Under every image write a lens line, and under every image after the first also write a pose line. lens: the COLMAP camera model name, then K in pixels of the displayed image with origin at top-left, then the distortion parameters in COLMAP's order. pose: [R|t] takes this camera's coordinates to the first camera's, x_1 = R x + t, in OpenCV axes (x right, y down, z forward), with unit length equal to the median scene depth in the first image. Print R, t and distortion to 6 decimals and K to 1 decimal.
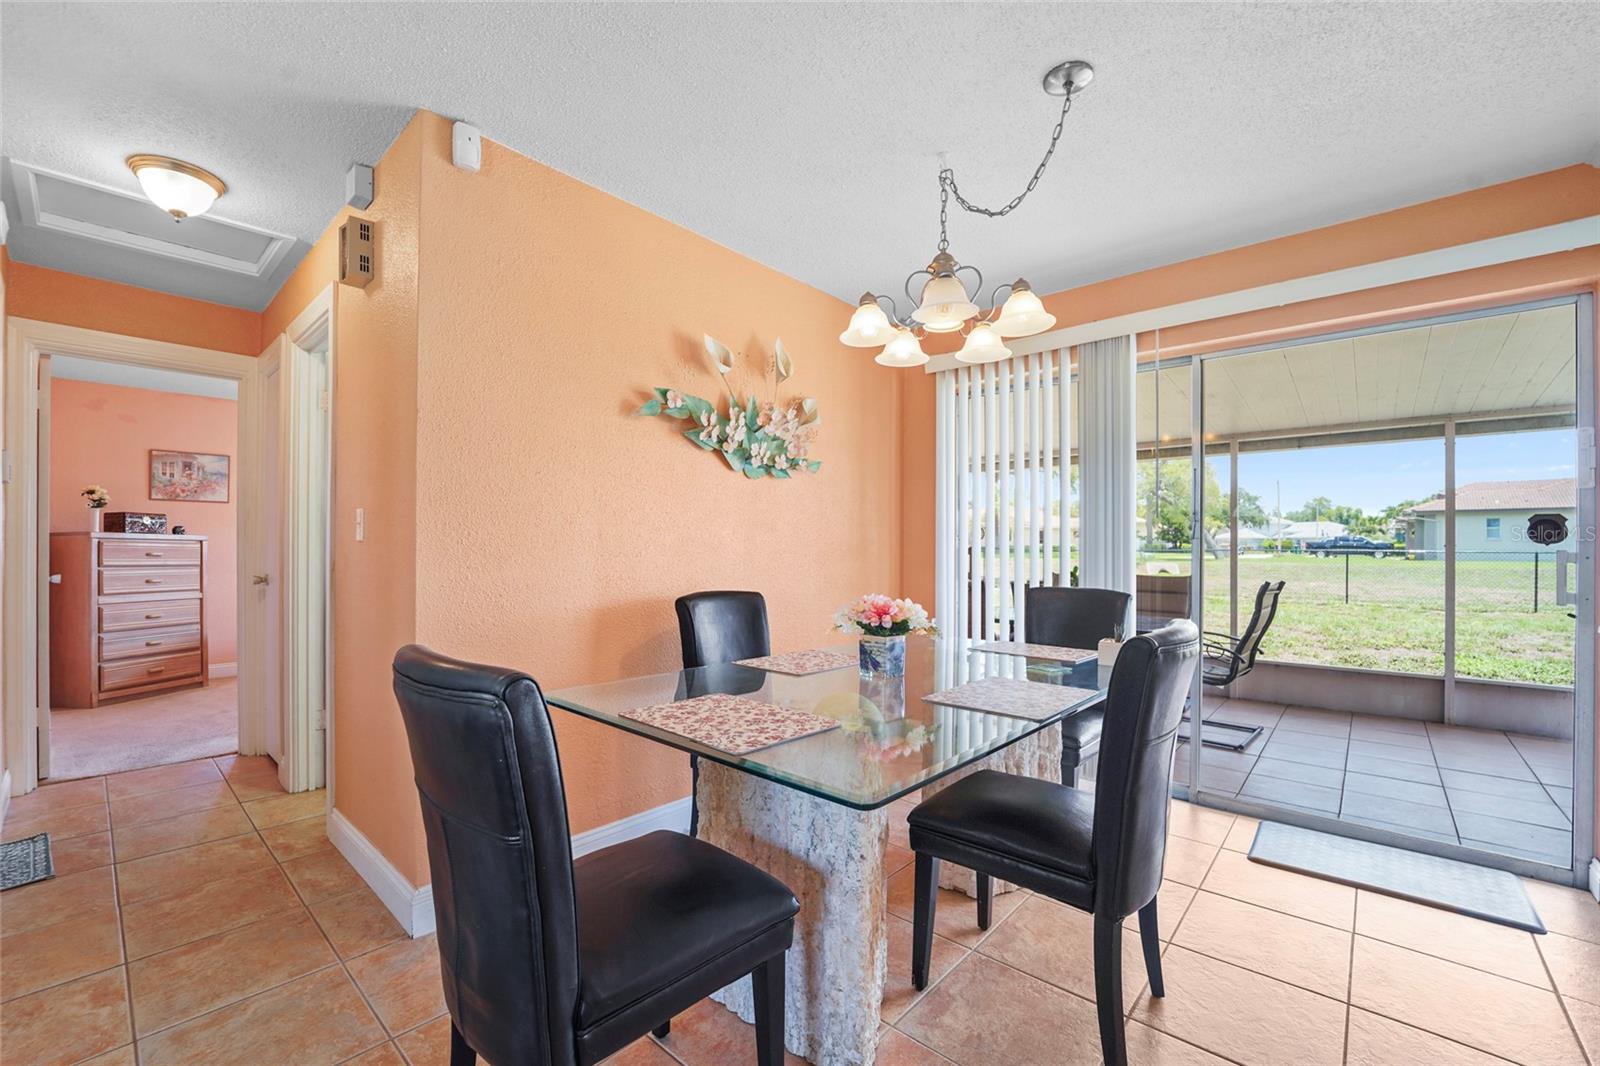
lens RADIAL K [[654.8, 0, 795.5], [0, 654.8, 542.6], [0, 0, 1]] dist [-0.020806, -0.000001]
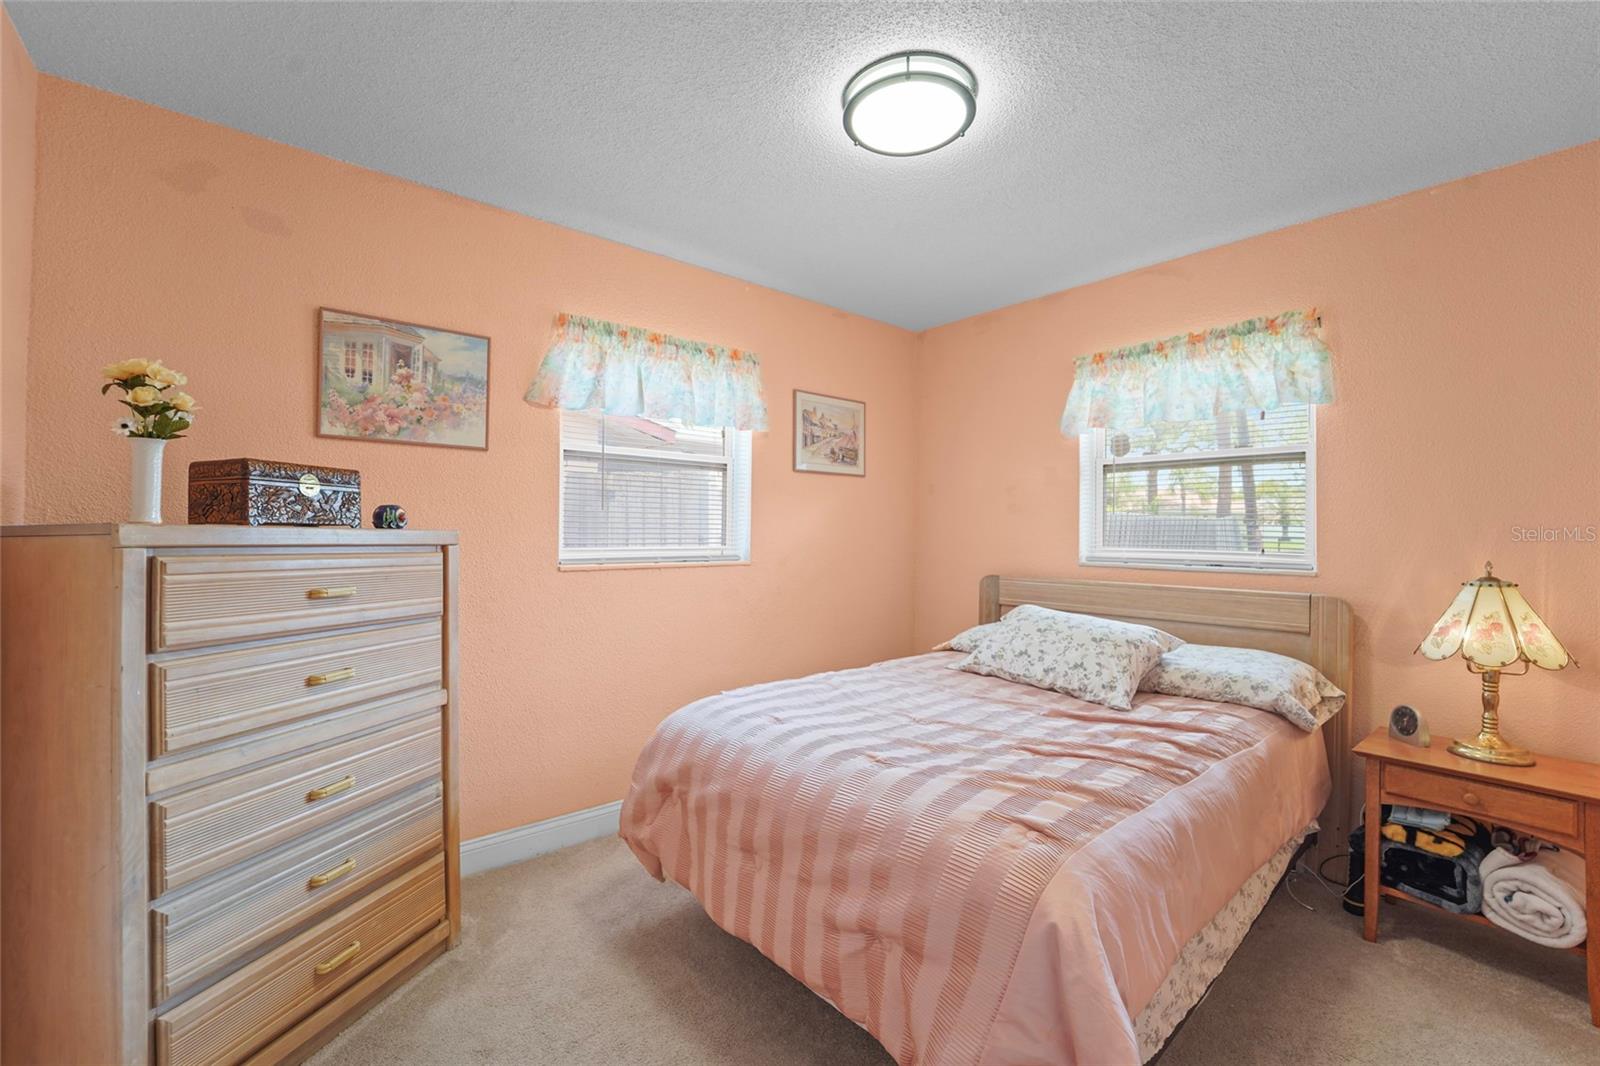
lens RADIAL K [[653.2, 0, 802.8], [0, 653.2, 529.7], [0, 0, 1]] dist [-0.022698, -0.000078]
pose [[0.991058, 0.008099, -0.133186, -0.719939], [-0.007941, 0.999967, 0.001715, -0.015433], [0.133195, -0.000642, 0.991090, 0.708369]]
